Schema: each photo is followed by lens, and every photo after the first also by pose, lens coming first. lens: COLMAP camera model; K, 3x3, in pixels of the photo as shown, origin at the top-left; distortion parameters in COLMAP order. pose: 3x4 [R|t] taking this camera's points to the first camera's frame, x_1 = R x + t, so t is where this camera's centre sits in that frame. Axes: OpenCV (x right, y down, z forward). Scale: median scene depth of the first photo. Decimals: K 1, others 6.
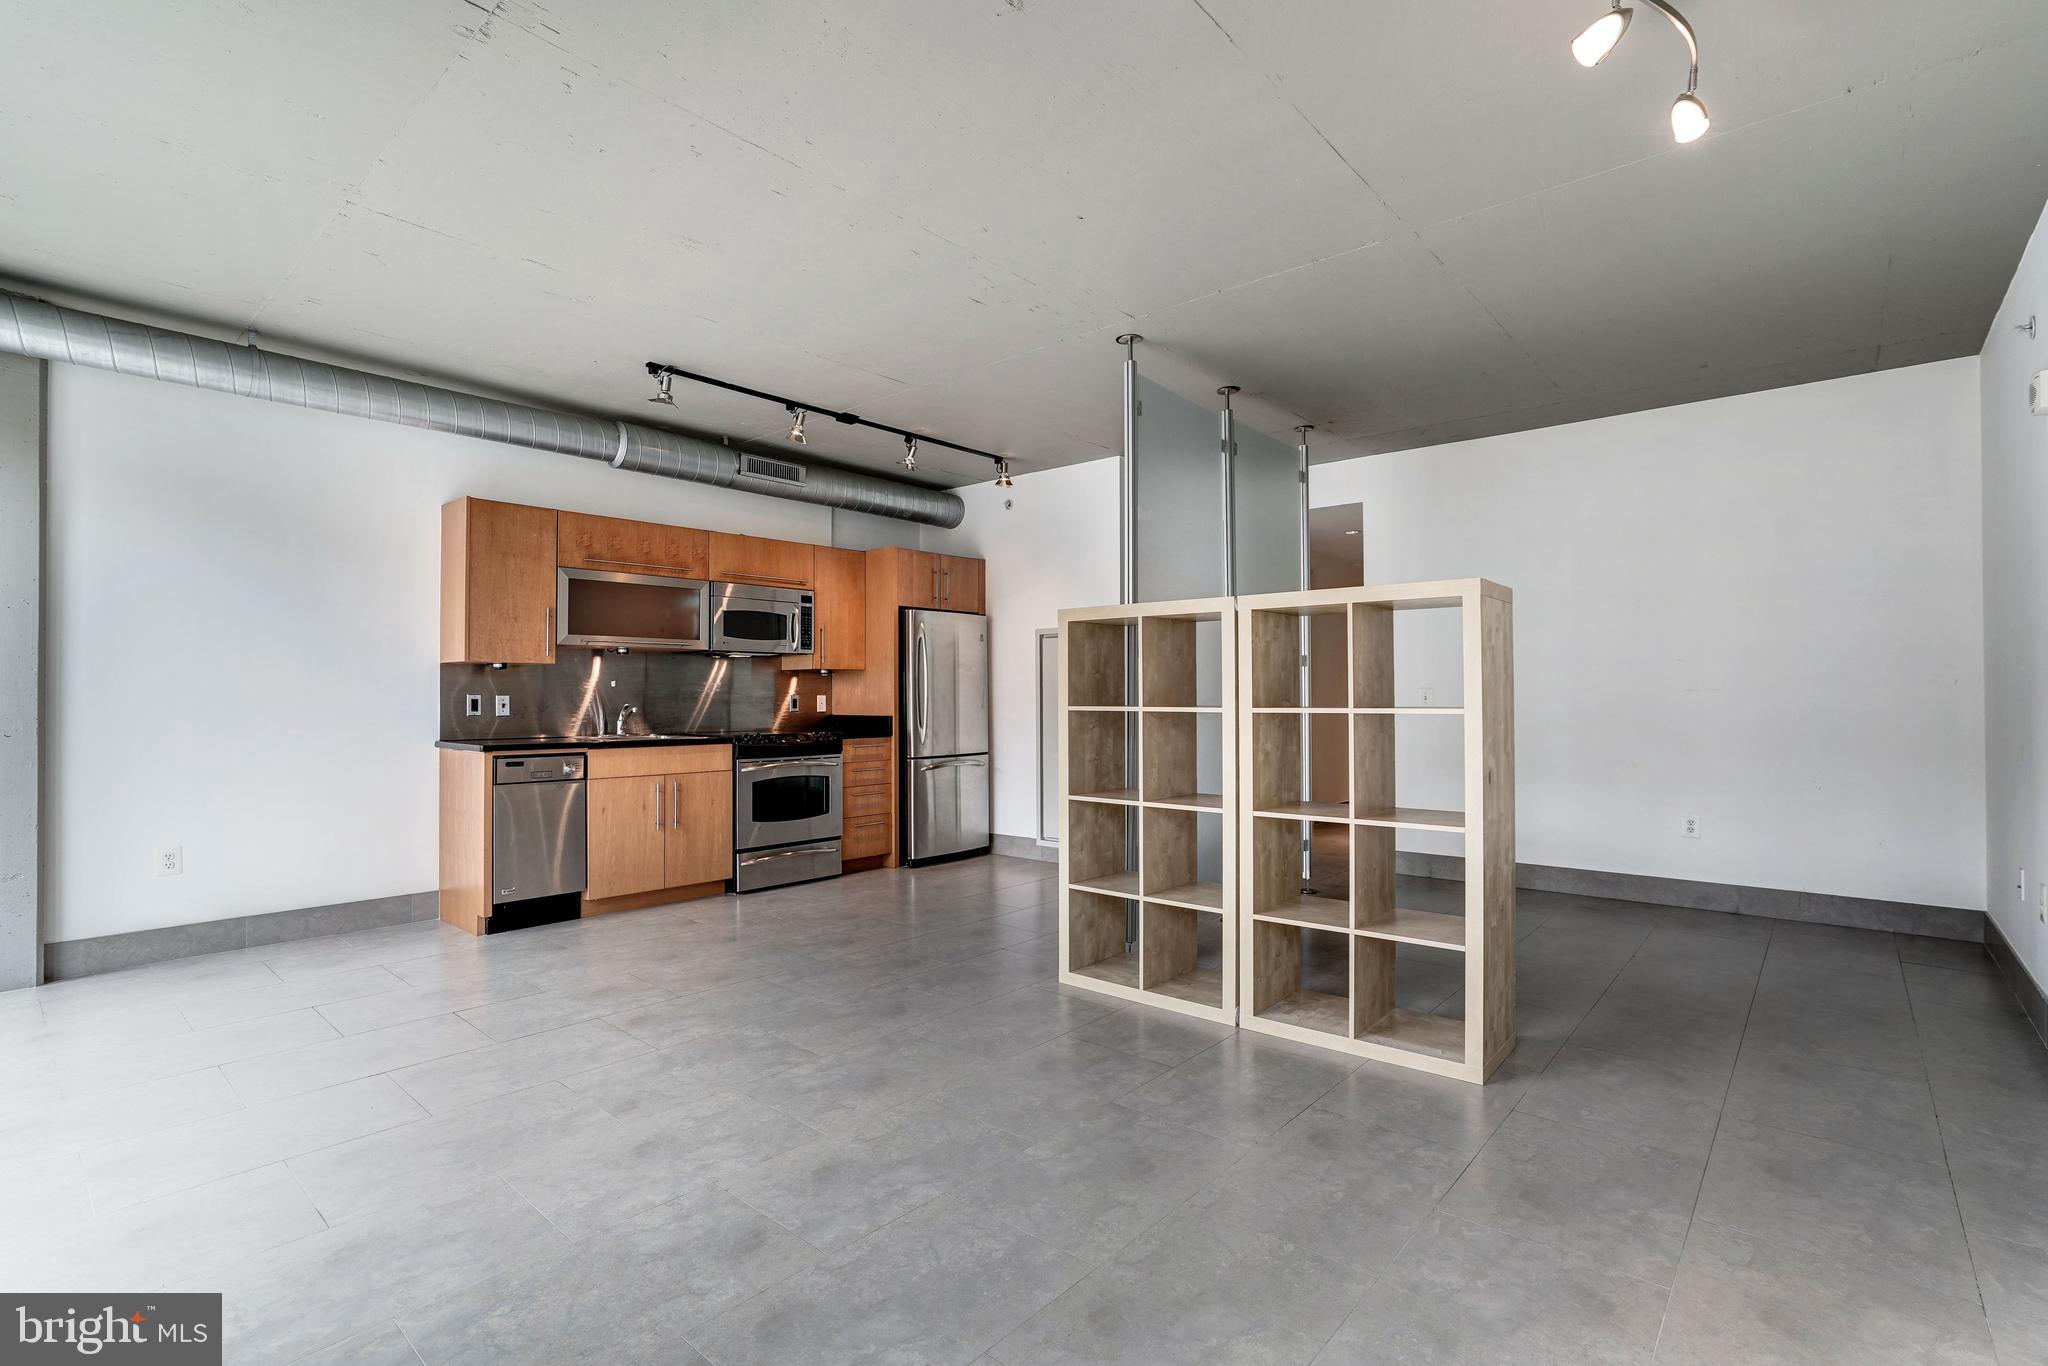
lens RADIAL K [[943.9, 0, 1013.0], [0, 943.9, 692.1], [0, 0, 1]] dist [-0.034528, 0.011100]
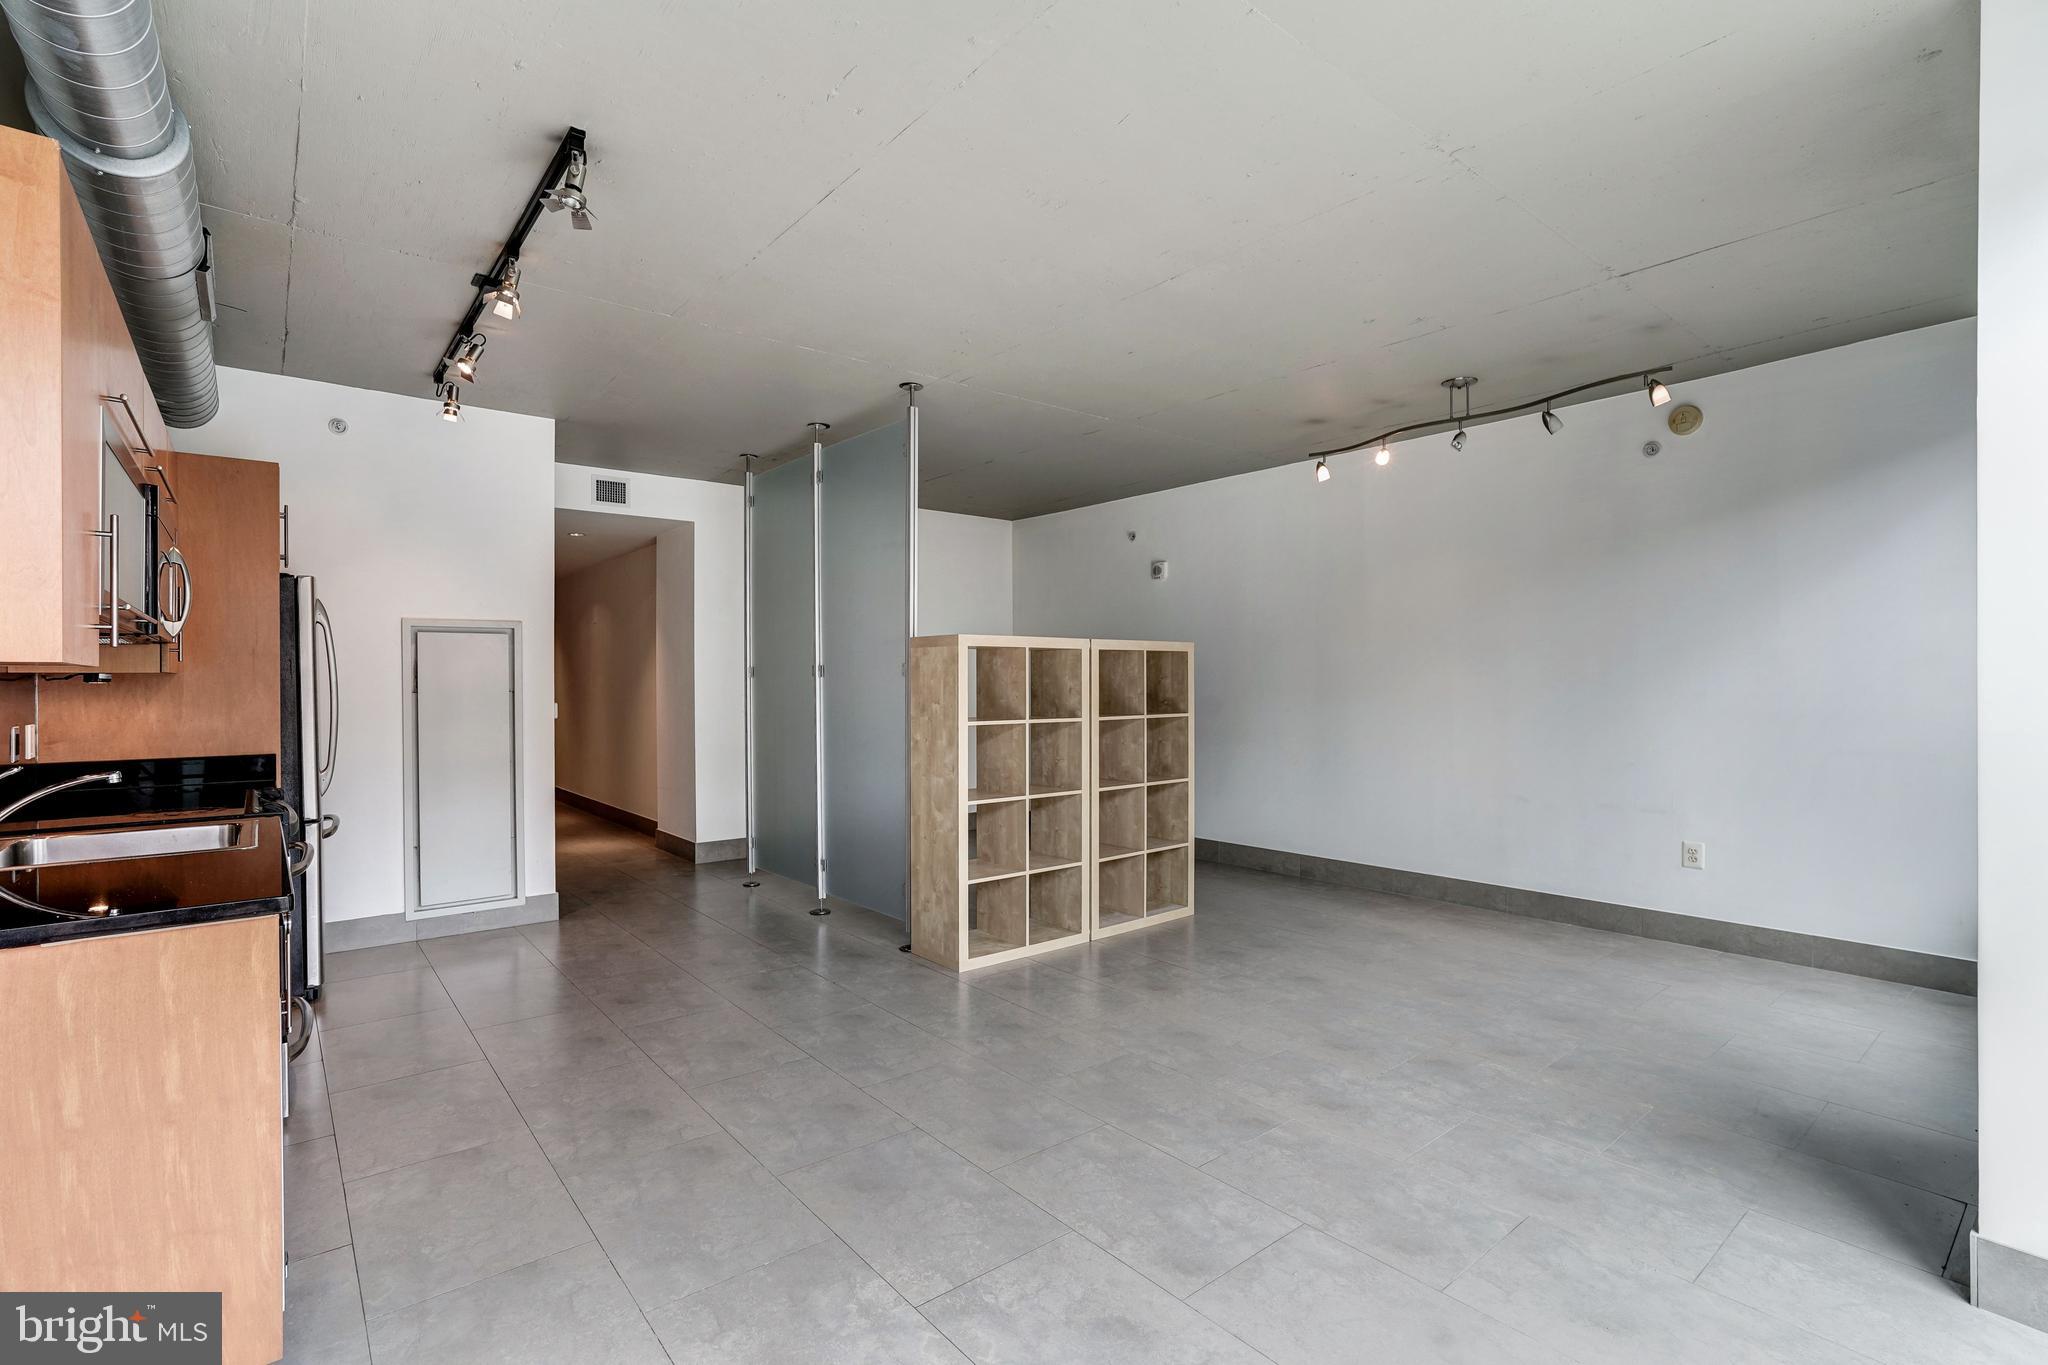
lens RADIAL K [[943.9, 0, 1015.6], [0, 943.9, 673.7], [0, 0, 1]] dist [-0.034528, 0.011100]
pose [[0.163780, 0.007498, 0.986468, -0.780219], [-0.001018, 0.999972, -0.007431, -0.025812], [-0.986496, 0.000213, 0.163783, 0.571529]]
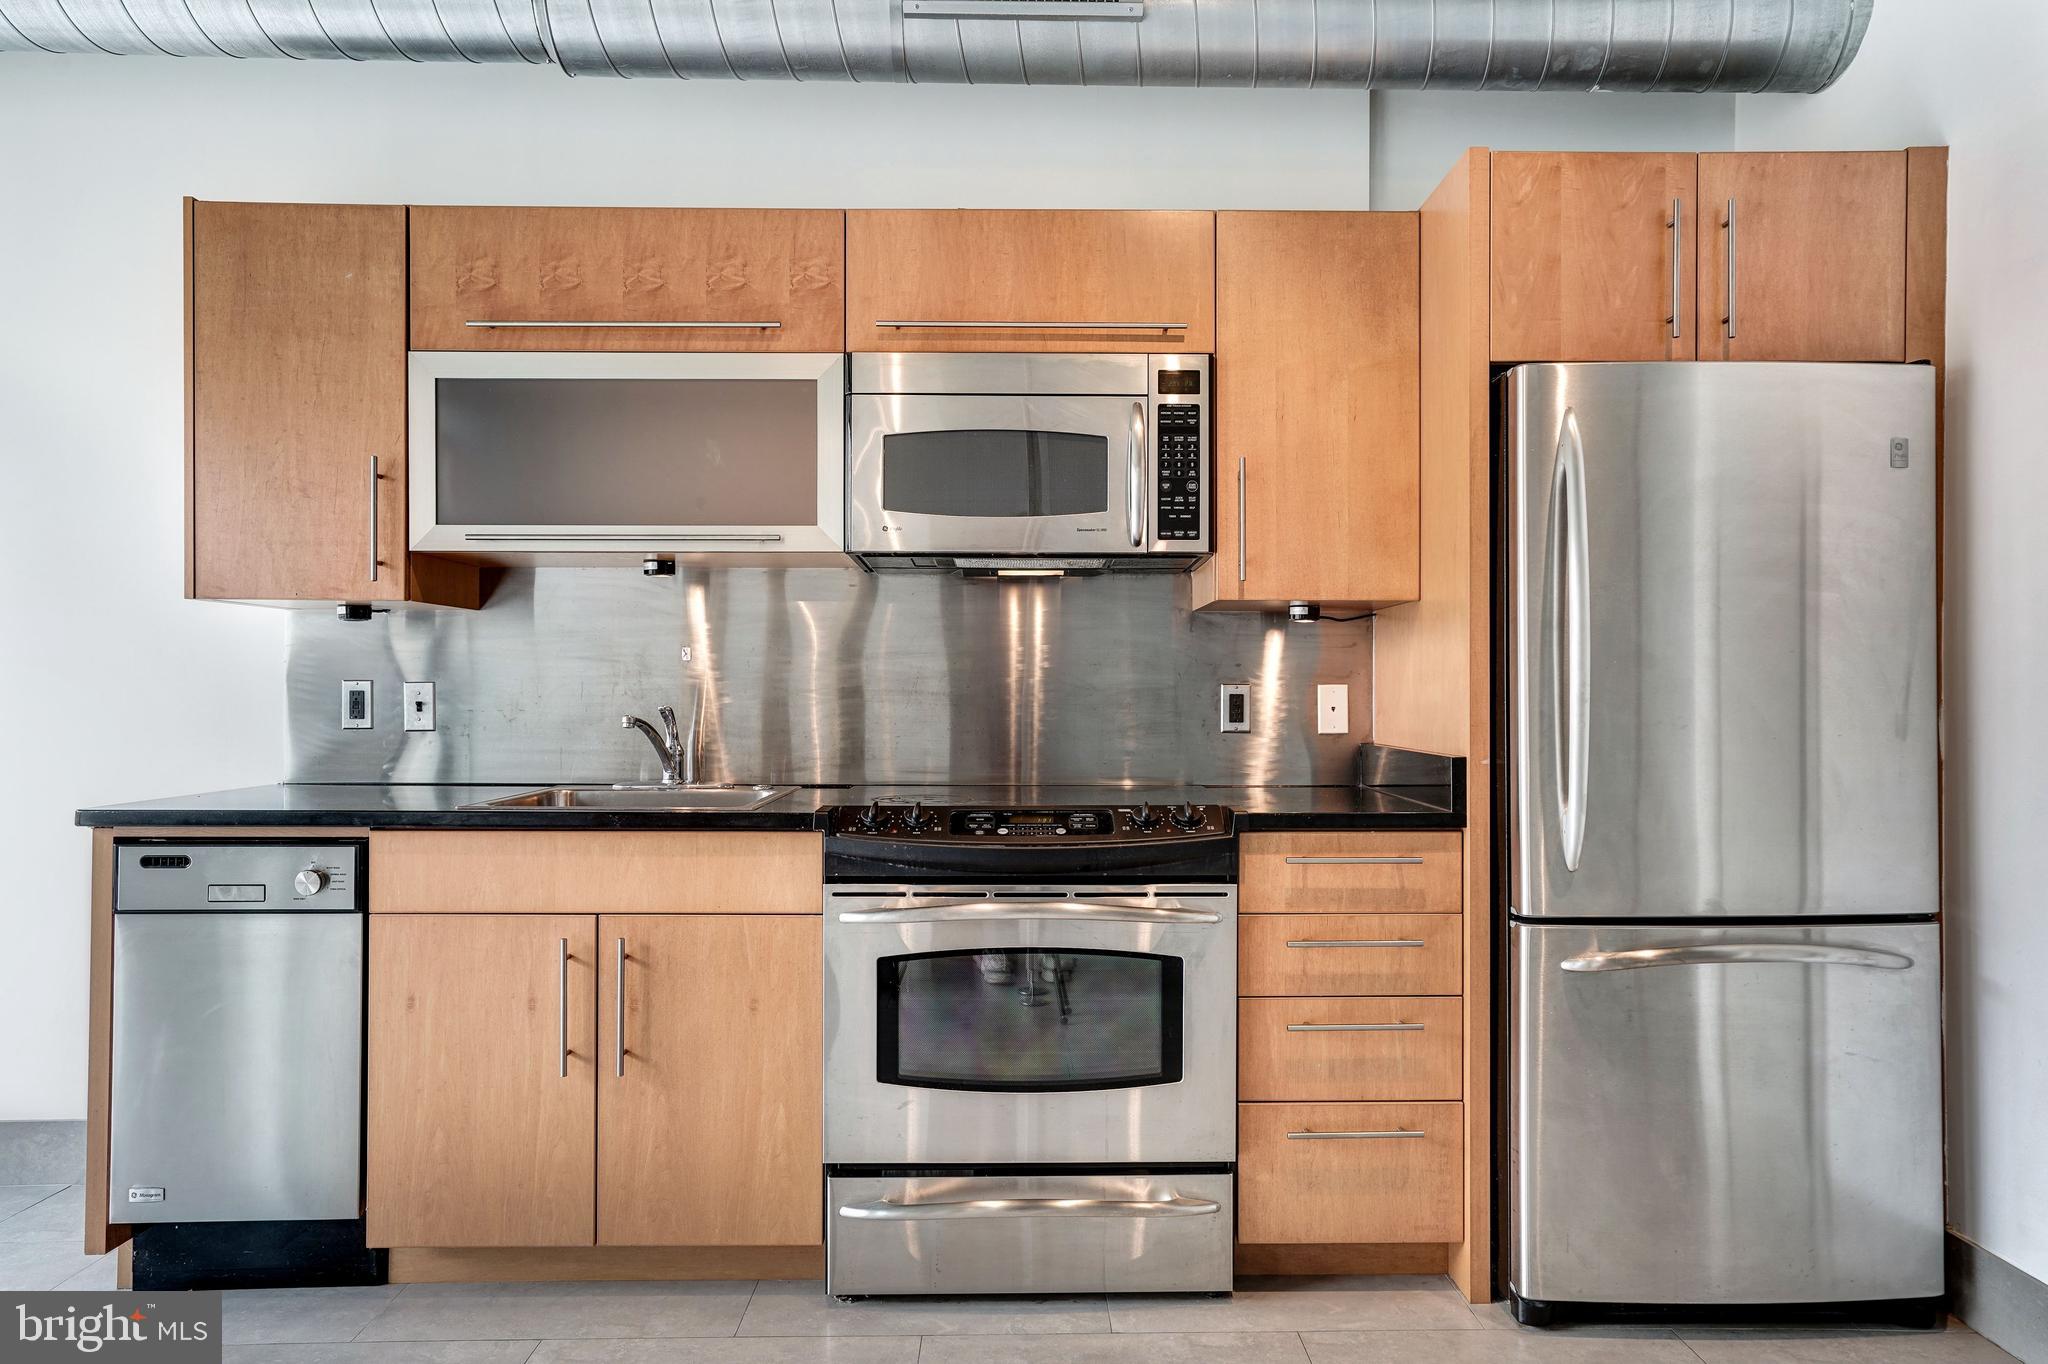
lens RADIAL K [[1268.4, 0, 1036.8], [0, 1268.4, 698.2], [0, 0, 1]] dist [0.001452, 0.002625]
pose [[0.676805, 0.006414, -0.736135, 0.078981], [0.000996, 0.999953, 0.009628, 0.005380], [0.736162, -0.007250, 0.676767, 0.824263]]
